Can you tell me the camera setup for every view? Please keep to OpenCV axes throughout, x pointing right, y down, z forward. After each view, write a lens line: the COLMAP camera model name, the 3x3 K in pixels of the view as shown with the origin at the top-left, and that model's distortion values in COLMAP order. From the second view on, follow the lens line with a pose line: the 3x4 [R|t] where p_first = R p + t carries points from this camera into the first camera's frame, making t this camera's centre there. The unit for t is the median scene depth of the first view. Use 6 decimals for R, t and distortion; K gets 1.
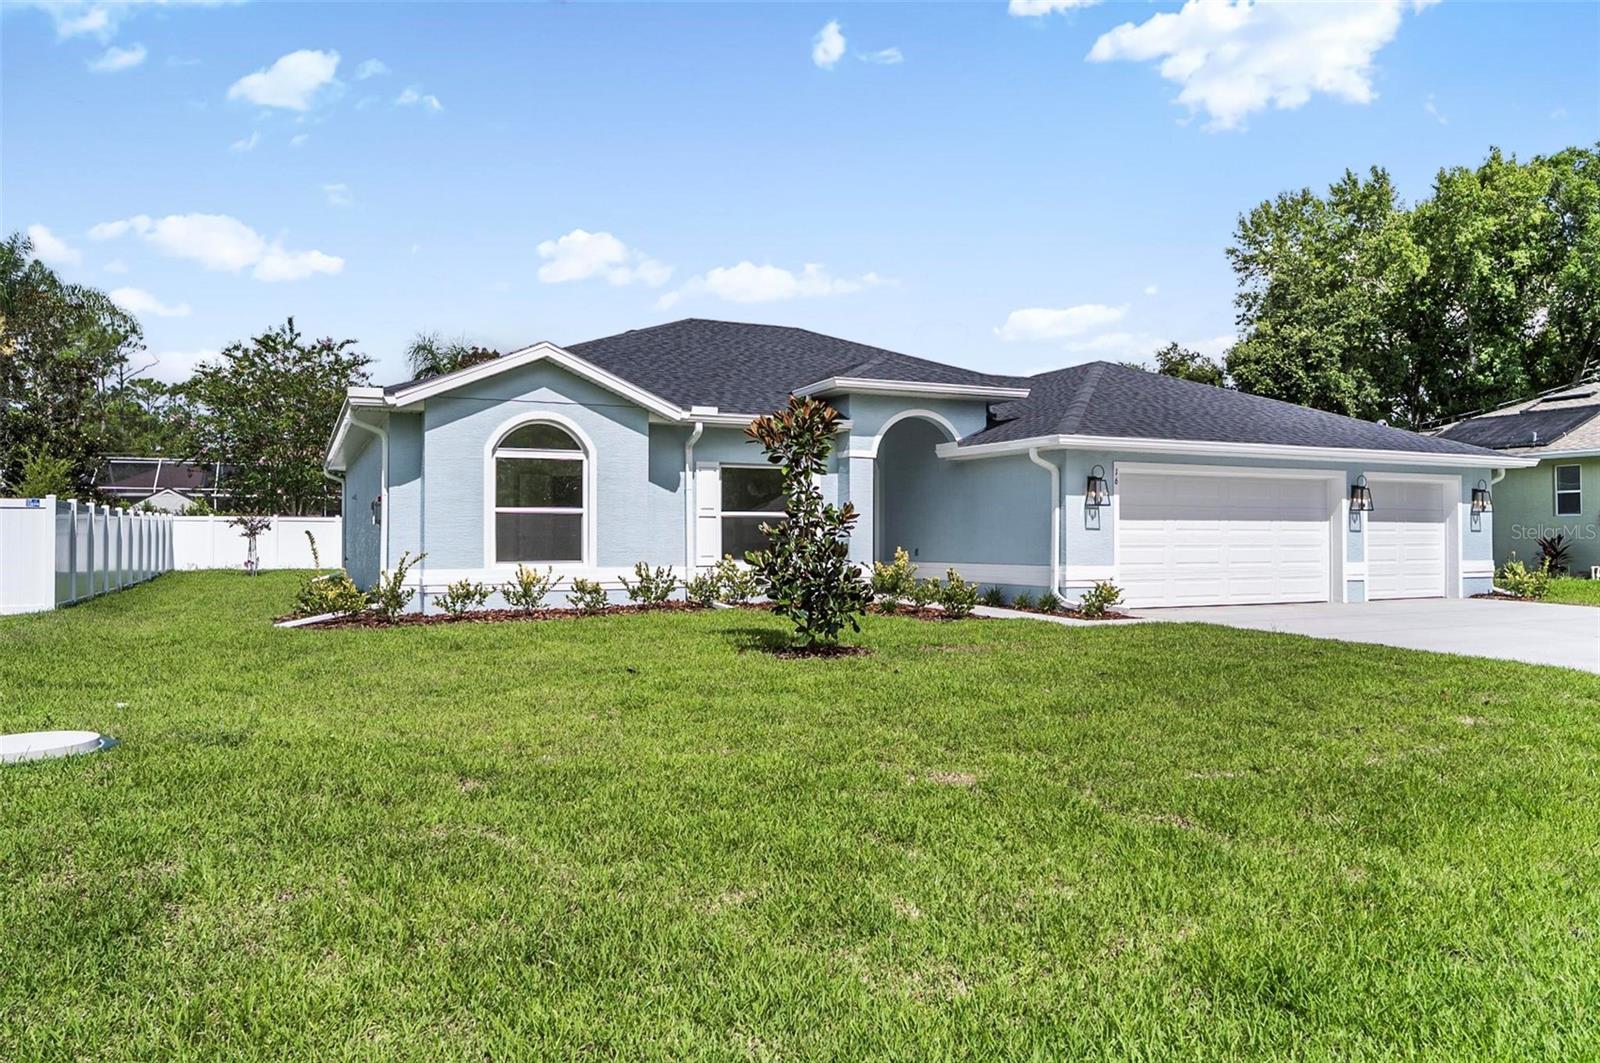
lens RADIAL K [[1073.8, 0, 807.4], [0, 1073.8, 528.5], [0, 0, 1]] dist [0.000734, 0.001588]
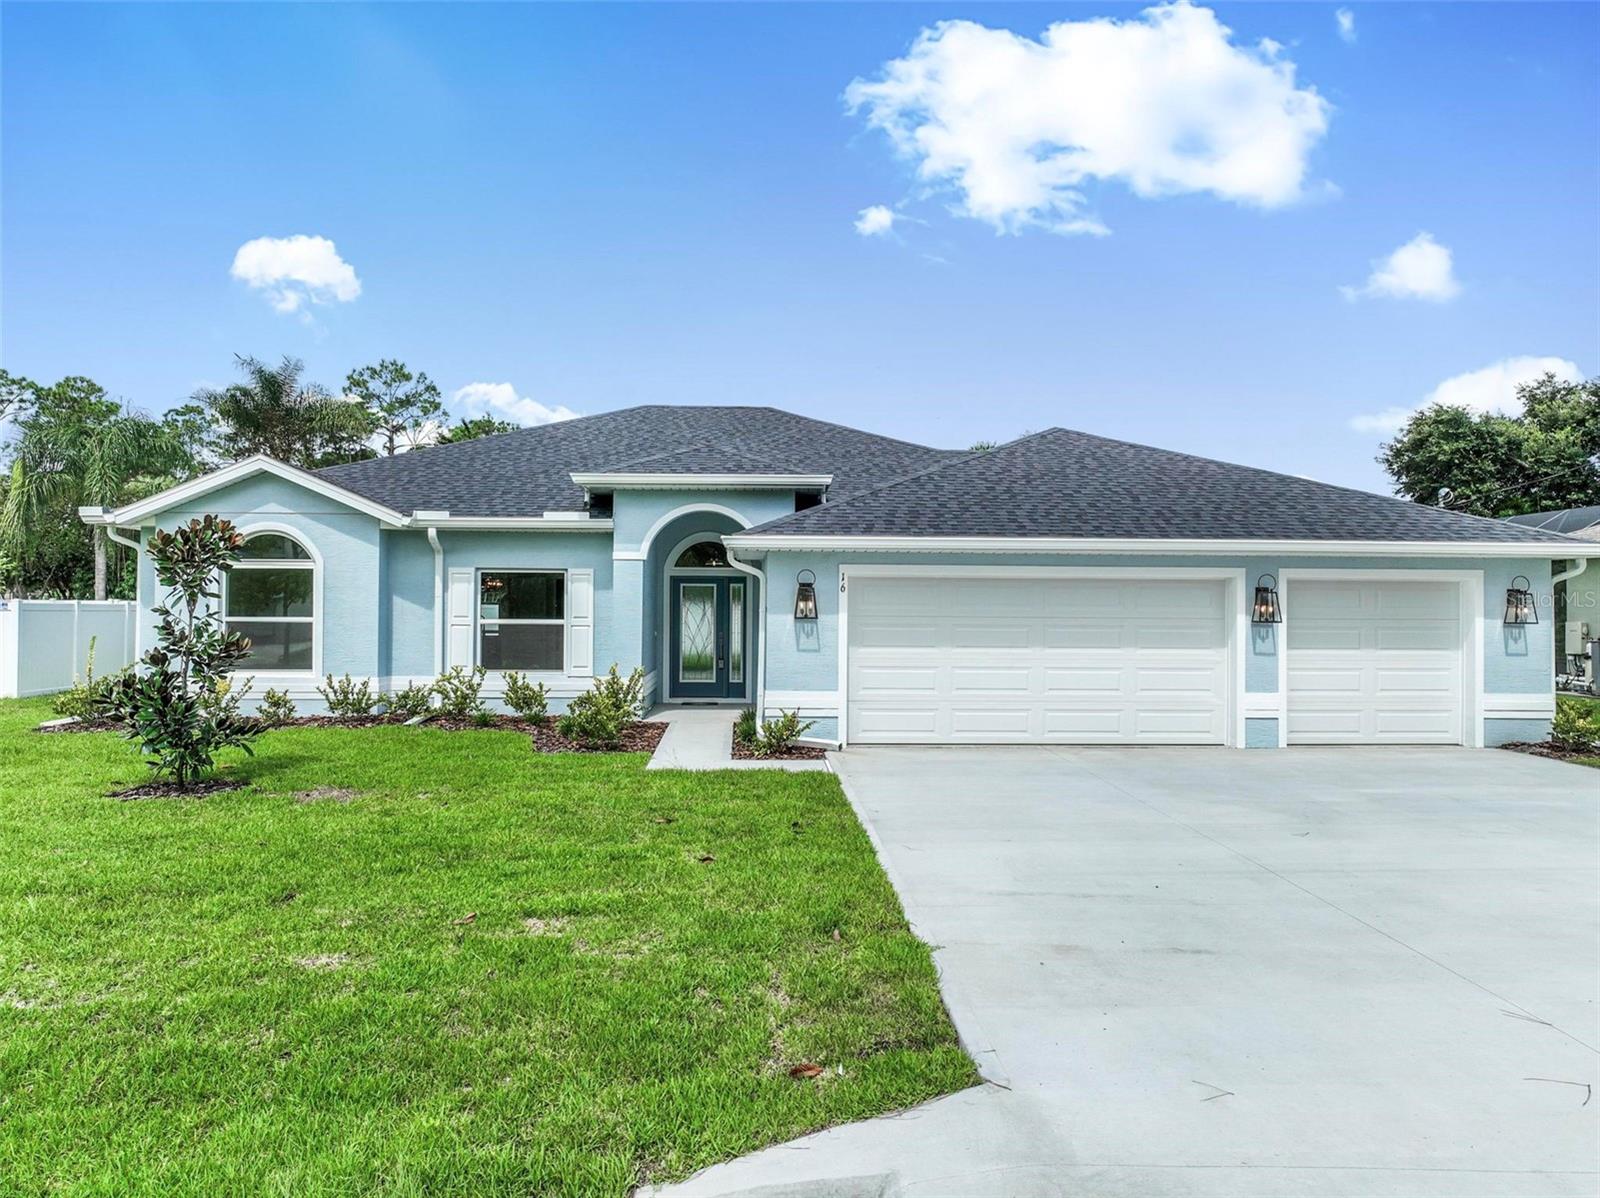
lens RADIAL K [[1125.4, 0, 798.8], [0, 1125.4, 605.1], [0, 0, 1]] dist [0.005698, 0.010452]
pose [[0.923720, 0.004547, -0.383042, 0.552085], [-0.003388, 0.999987, 0.003701, -0.032169], [0.383054, -0.002121, 0.923724, 0.184818]]
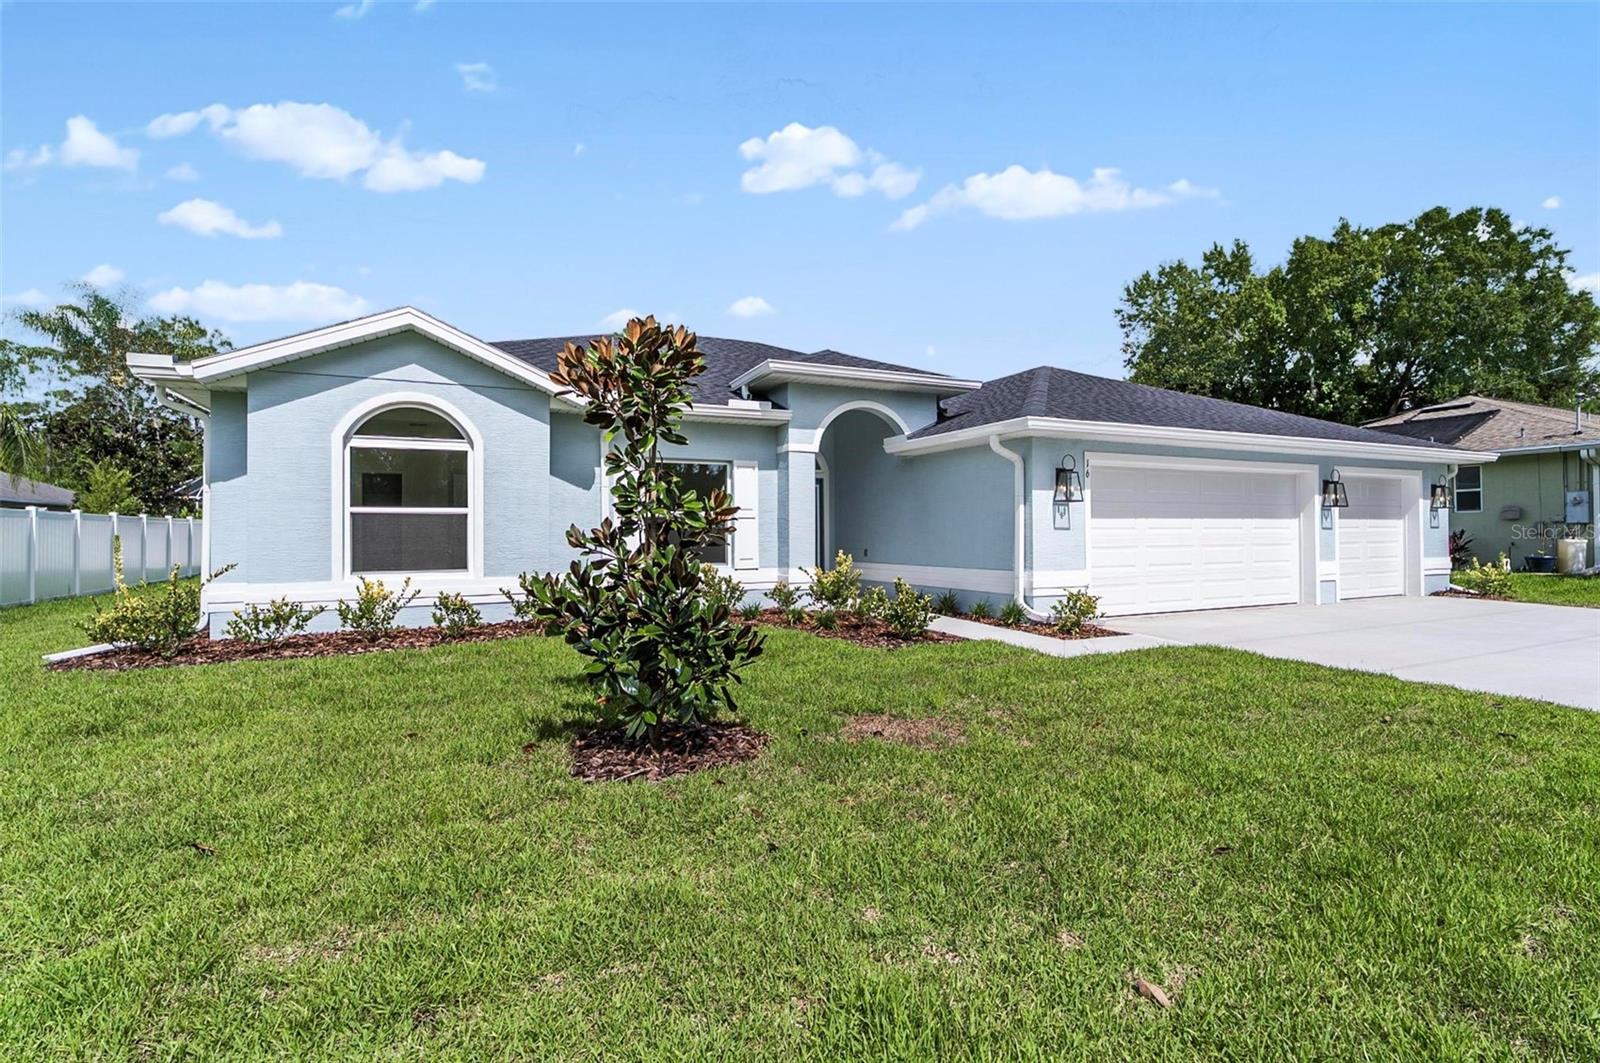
lens RADIAL K [[736.5, 0, 804.4], [0, 736.5, 532.2], [0, 0, 1]] dist [0.004467, 0.000407]
pose [[0.999983, -0.005697, -0.001024, 0.053283], [0.005704, 0.999957, 0.007292, -0.001832], [0.000982, -0.007298, 0.999973, 0.374795]]
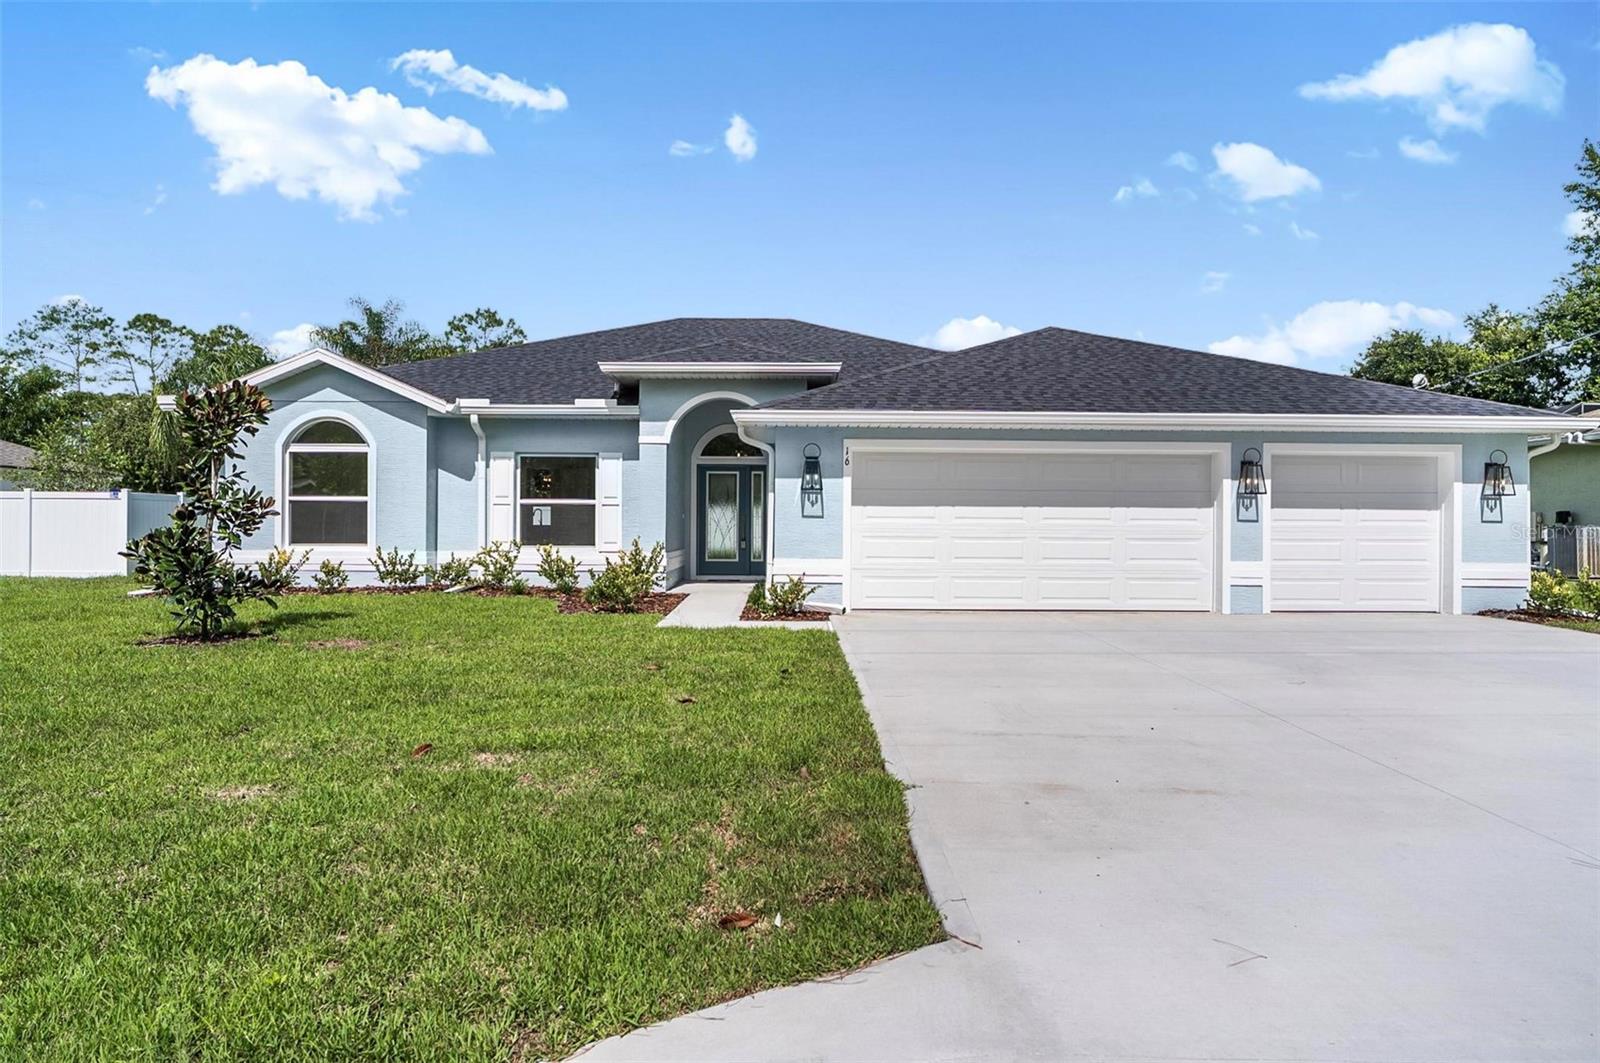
lens RADIAL K [[948.7, 0, 803.7], [0, 948.7, 527.8], [0, 0, 1]] dist [0.000968, 0.001528]
pose [[0.910836, 0.007335, -0.412703, 0.540052], [-0.003283, 0.999939, 0.010527, 0.001356], [0.412755, -0.008233, 0.910805, 0.271951]]
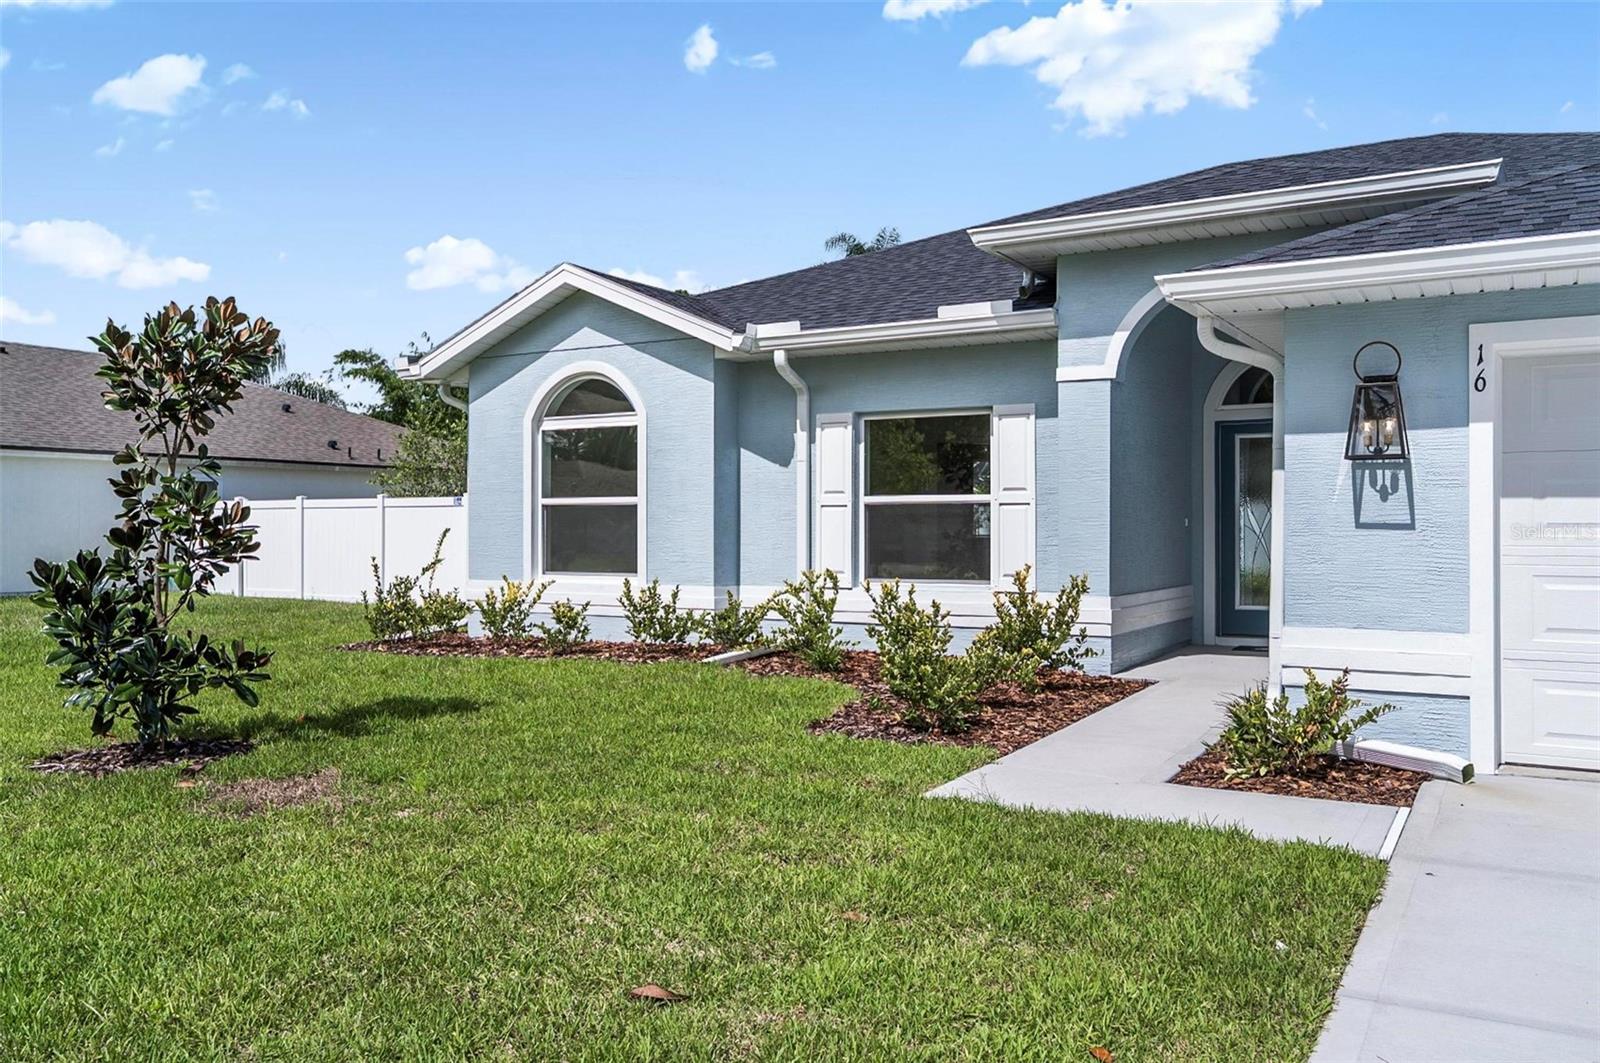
lens RADIAL K [[1278.0, 0, 800.0], [0, 1278.0, 531.5], [0, 0, 1]] dist [-0.003964, 0.004444]
pose [[0.565347, 0.002593, -0.824849, 0.468193], [0.007966, 0.999931, 0.008603, -0.002530], [0.824814, -0.011435, 0.565288, 0.566511]]
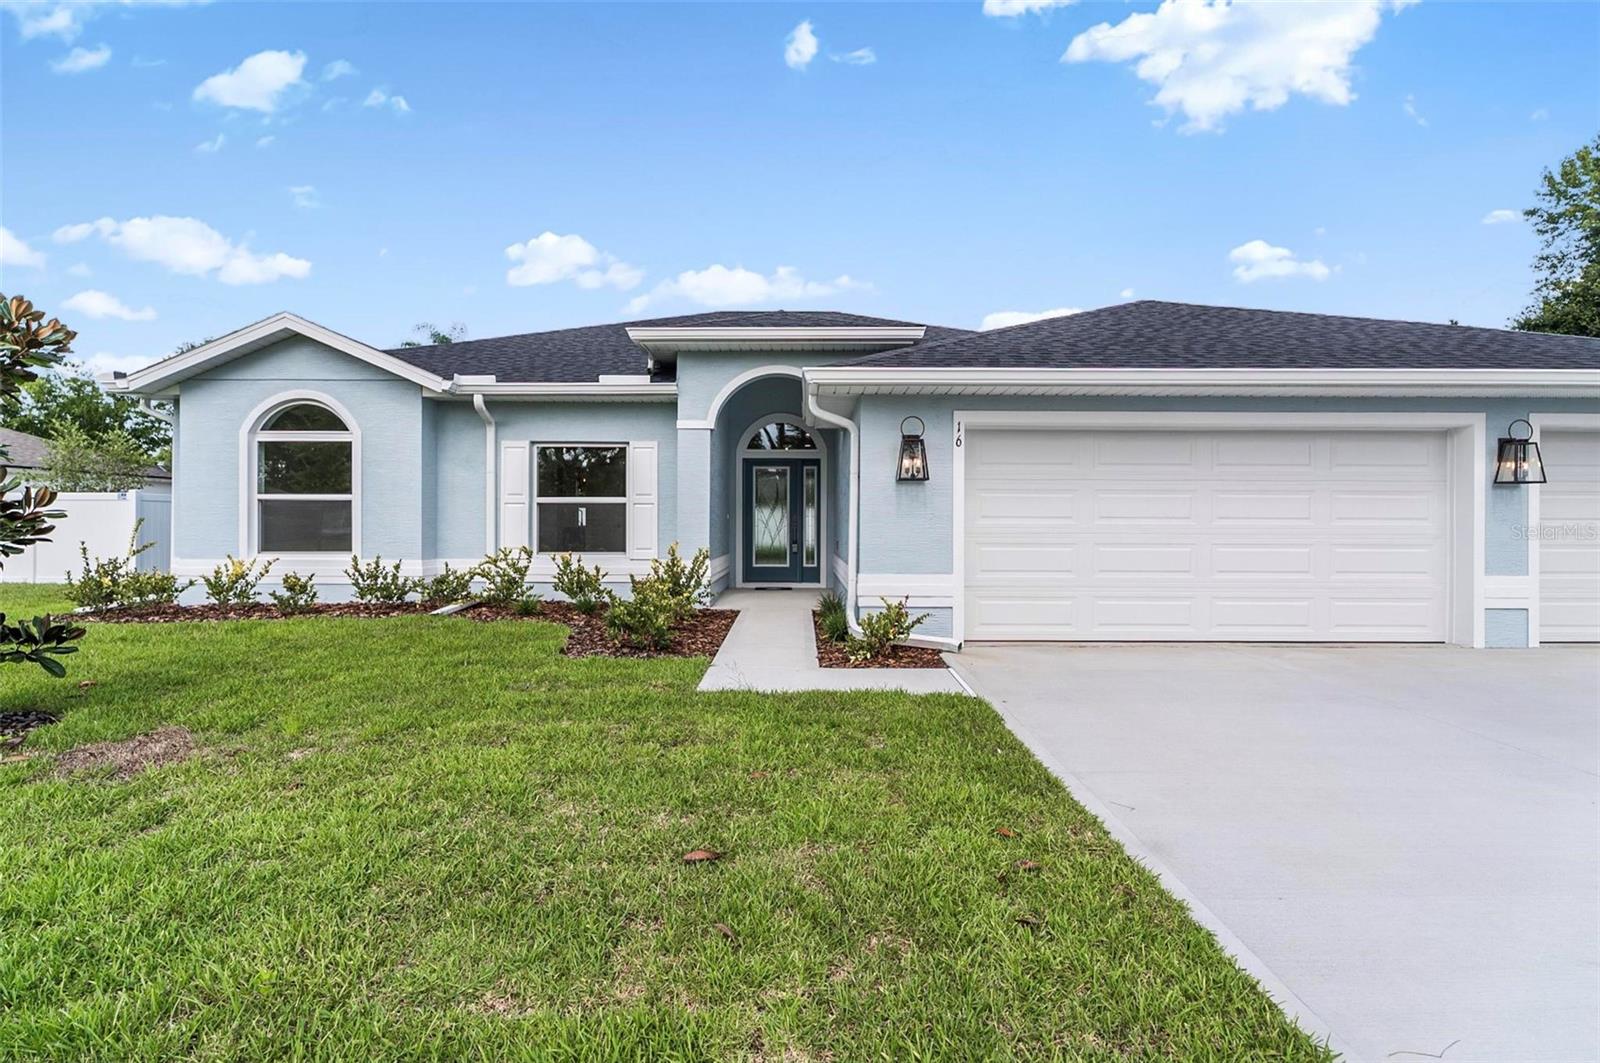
lens RADIAL K [[754.3, 0, 802.4], [0, 754.3, 527.7], [0, 0, 1]] dist [0.002115, 0.000405]
pose [[0.905413, 0.005572, -0.424494, 0.371643], [0.000586, 0.999897, 0.014375, 0.000459], [0.424531, -0.013264, 0.905316, 0.525122]]
